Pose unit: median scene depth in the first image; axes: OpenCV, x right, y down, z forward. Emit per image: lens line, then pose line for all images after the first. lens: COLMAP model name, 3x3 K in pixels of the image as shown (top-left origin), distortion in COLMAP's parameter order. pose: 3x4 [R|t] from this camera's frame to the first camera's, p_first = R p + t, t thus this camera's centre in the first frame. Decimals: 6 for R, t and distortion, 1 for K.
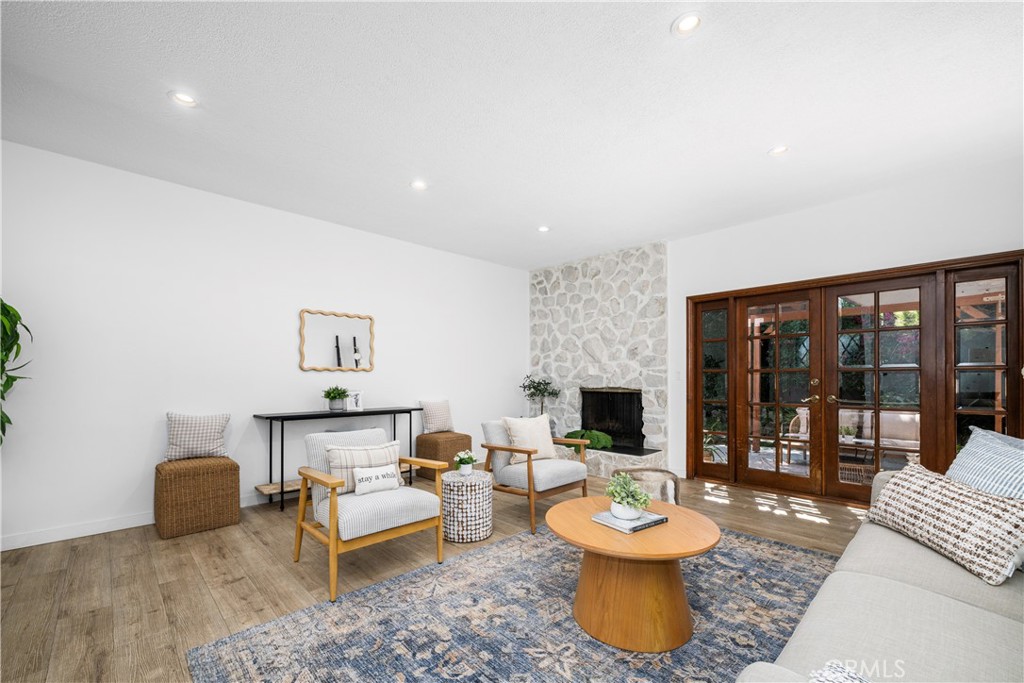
lens RADIAL K [[418.8, 0, 512.6], [0, 418.8, 381.6], [0, 0, 1]] dist [-0.000934, -0.000163]
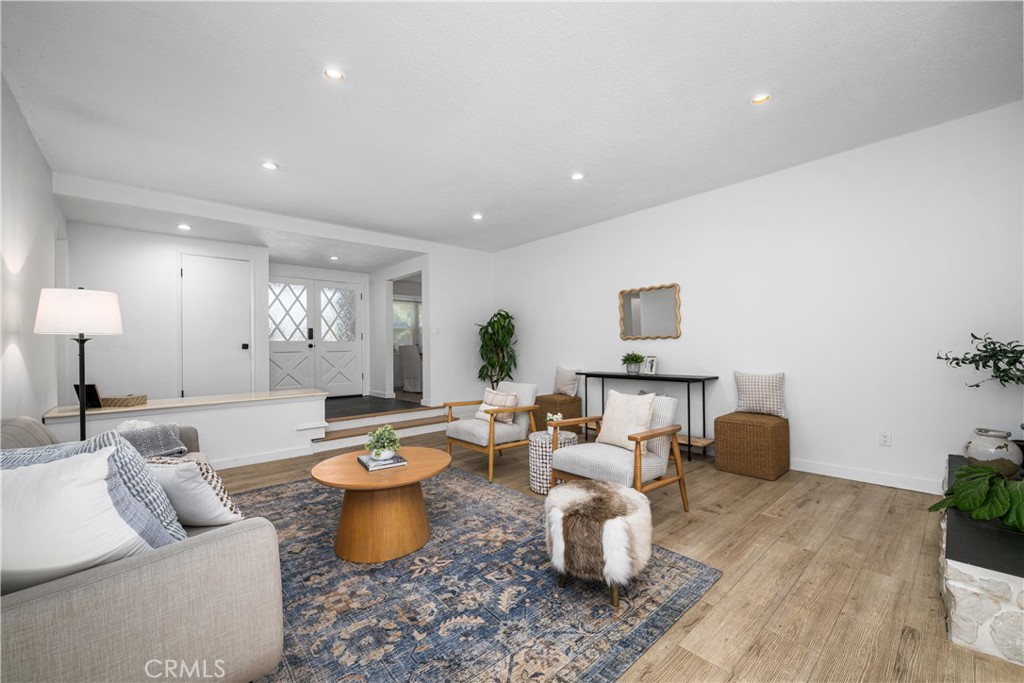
lens RADIAL K [[416.5, 0, 517.2], [0, 416.5, 352.6], [0, 0, 1]] dist [0.000363, -0.000056]
pose [[-0.033505, 0.012838, -0.999356, 1.133814], [0.009107, 0.999880, 0.012539, -0.010198], [0.999397, -0.008681, -0.033618, 1.085579]]
